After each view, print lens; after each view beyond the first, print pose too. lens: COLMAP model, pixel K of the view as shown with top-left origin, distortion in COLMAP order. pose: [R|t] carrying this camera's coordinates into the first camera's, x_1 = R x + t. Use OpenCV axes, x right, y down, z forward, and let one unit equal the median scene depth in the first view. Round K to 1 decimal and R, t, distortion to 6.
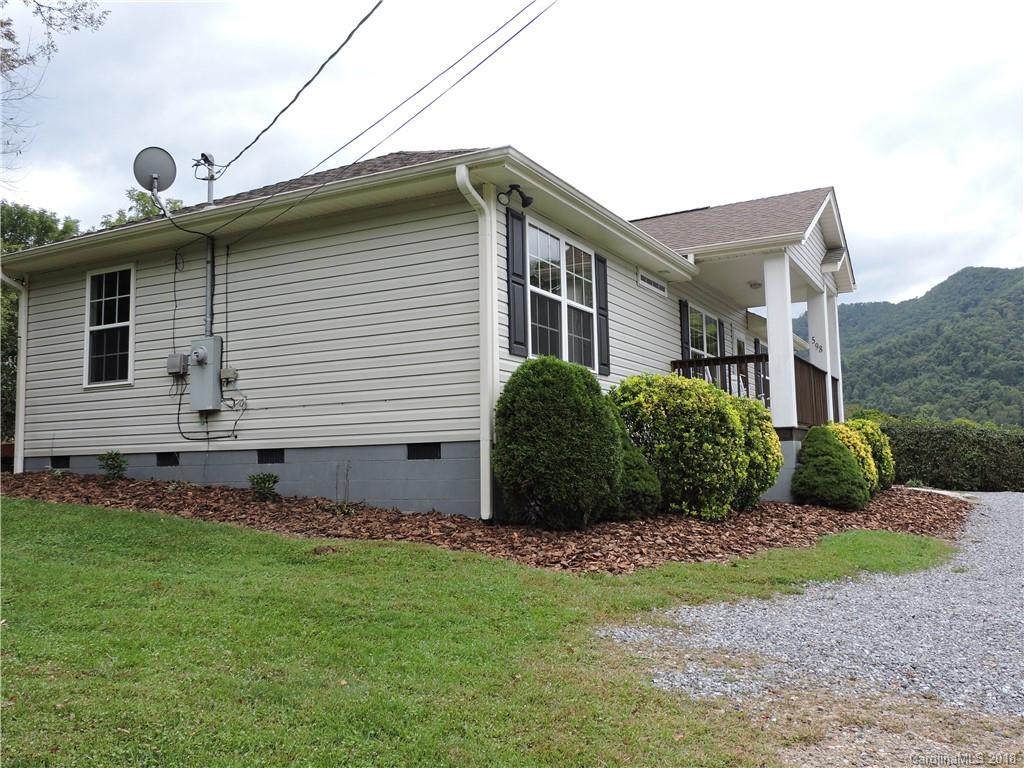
lens RADIAL K [[899.8, 0, 508.3], [0, 899.8, 375.8], [0, 0, 1]] dist [-0.014322, -0.002469]
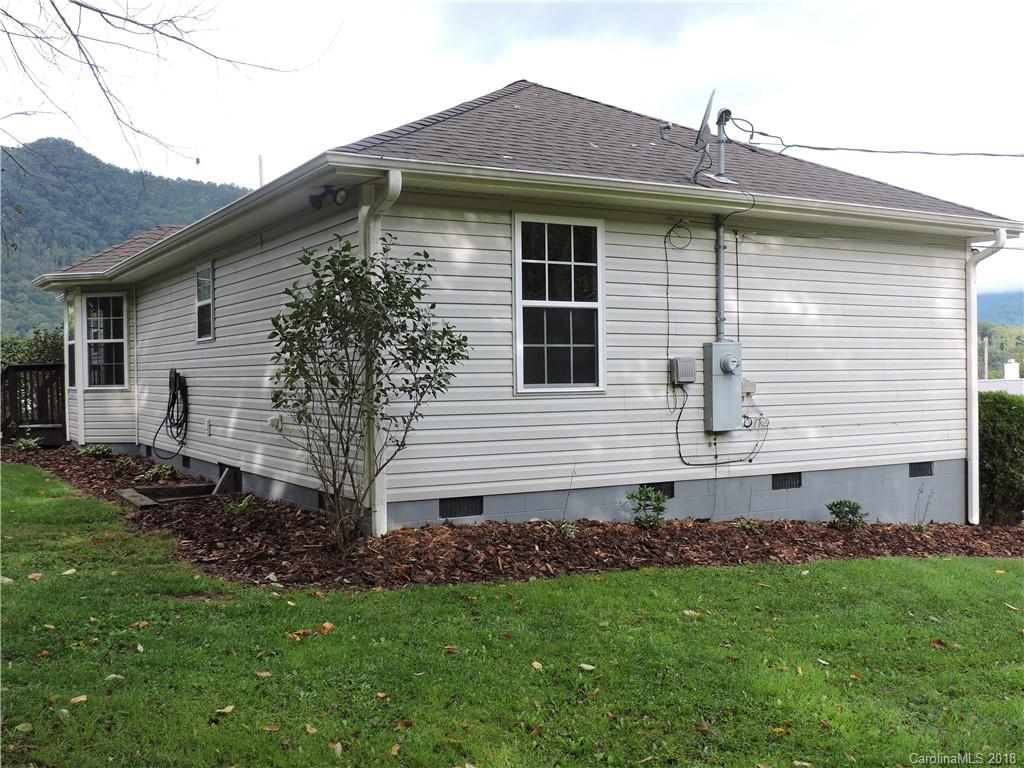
lens RADIAL K [[1071.8, 0, 512.0], [0, 1071.8, 384.0], [0, 0, 1]] dist [-0.015494, 0.003127]
pose [[0.513734, 0.003089, 0.857944, -1.166348], [-0.090950, 0.994555, 0.050879, -0.032794], [-0.853115, -0.104168, 0.511218, 0.606359]]
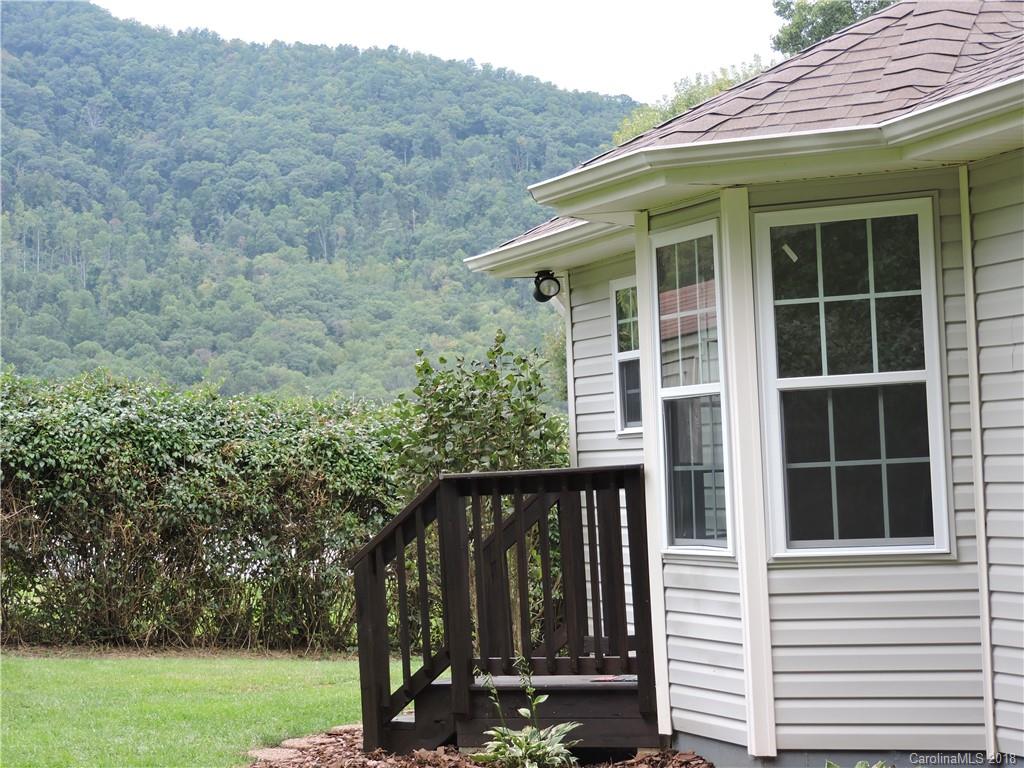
lens RADIAL K [[2511.4, 0, 512.0], [0, 2511.4, 384.0], [0, 0, 1]] dist [0.046441, 0.181220]
pose [[0.683060, 0.017605, 0.730150, -0.972837], [-0.051749, 0.998364, 0.024339, 0.019962], [-0.728527, -0.054409, 0.682853, 1.299882]]
